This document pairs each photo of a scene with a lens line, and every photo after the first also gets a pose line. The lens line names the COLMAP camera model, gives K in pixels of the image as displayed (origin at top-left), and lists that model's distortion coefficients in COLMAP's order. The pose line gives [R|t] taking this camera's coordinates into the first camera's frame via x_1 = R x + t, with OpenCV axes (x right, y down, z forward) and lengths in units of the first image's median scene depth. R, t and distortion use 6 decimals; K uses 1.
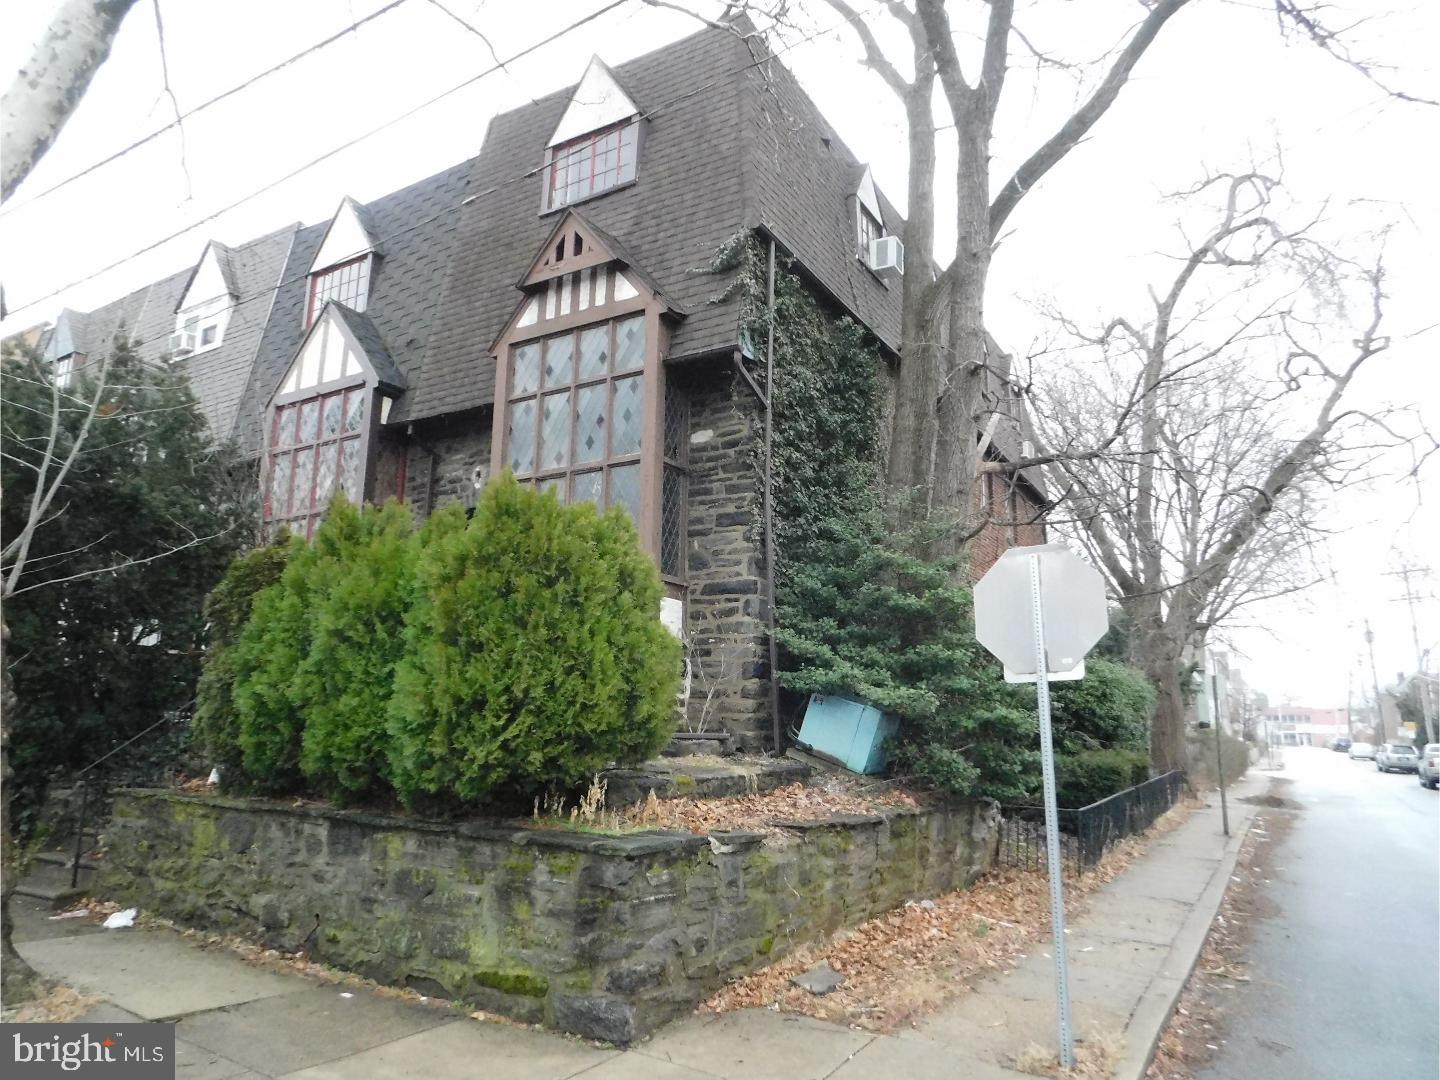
lens RADIAL K [[956.4, 0, 720.0], [0, 956.4, 540.0], [0, 0, 1]] dist [-0.007537, -0.002265]
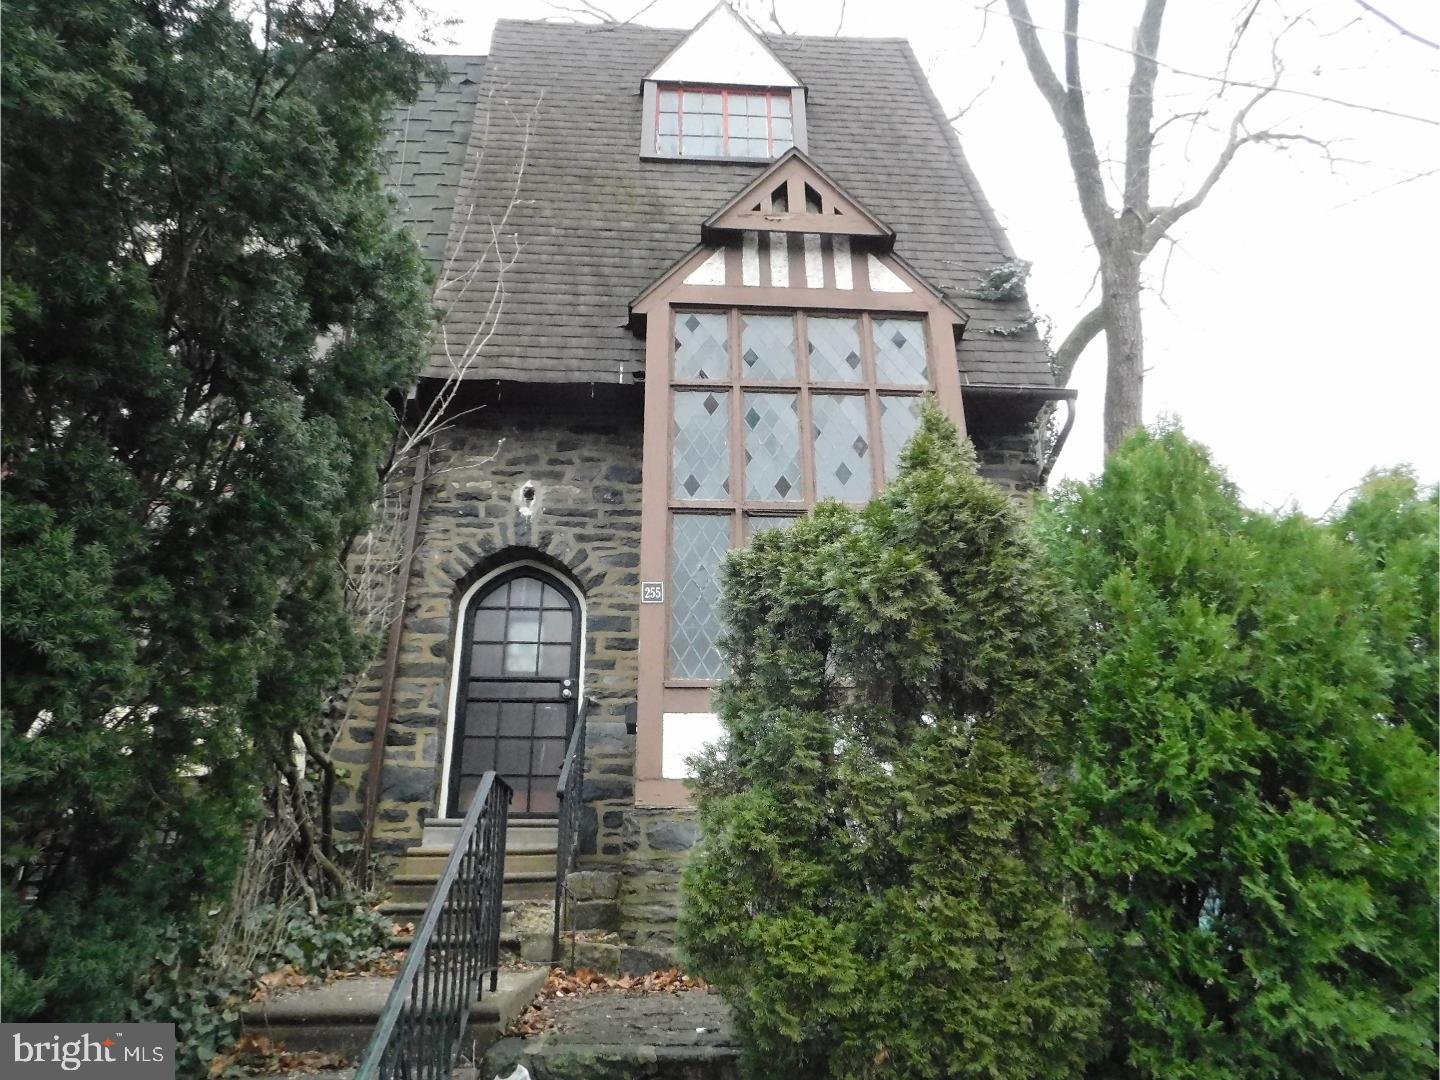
lens RADIAL K [[956.4, 0, 720.0], [0, 956.4, 540.0], [0, 0, 1]] dist [-0.007537, -0.002265]
pose [[0.823289, 0.204132, 0.529647, -0.507513], [-0.097396, 0.970060, -0.222479, 0.087373], [-0.559204, 0.131580, 0.818522, 0.493725]]
